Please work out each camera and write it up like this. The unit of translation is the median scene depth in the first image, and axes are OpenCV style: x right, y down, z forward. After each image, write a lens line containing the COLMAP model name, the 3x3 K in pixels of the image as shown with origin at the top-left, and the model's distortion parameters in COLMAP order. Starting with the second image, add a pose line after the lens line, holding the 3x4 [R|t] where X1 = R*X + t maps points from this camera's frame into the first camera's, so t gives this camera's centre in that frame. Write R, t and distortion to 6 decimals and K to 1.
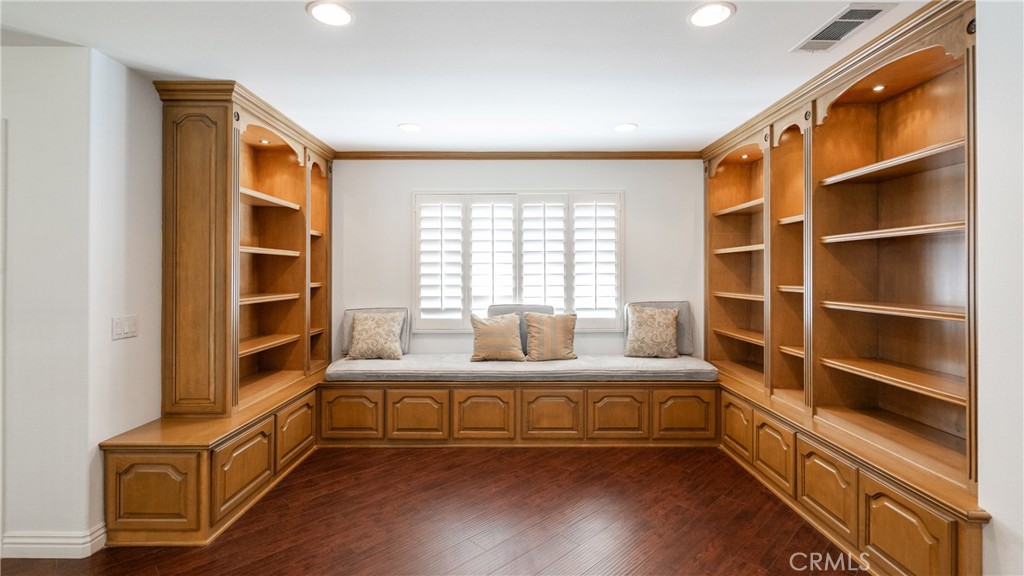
lens RADIAL K [[472.4, 0, 515.7], [0, 472.4, 269.2], [0, 0, 1]] dist [-0.007002, 0.003460]
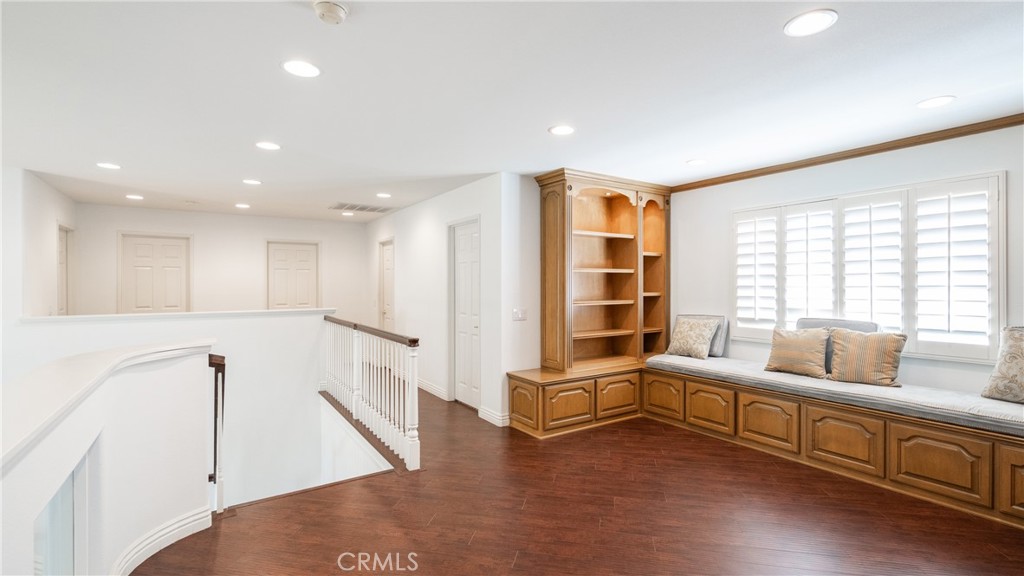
lens RADIAL K [[472.4, 0, 515.0], [0, 472.4, 286.0], [0, 0, 1]] dist [-0.007002, 0.003460]
pose [[0.545018, 0.001259, -0.838423, 0.493865], [0.008948, 0.999933, 0.007319, -0.002902], [0.838376, -0.011492, 0.544971, -0.025502]]
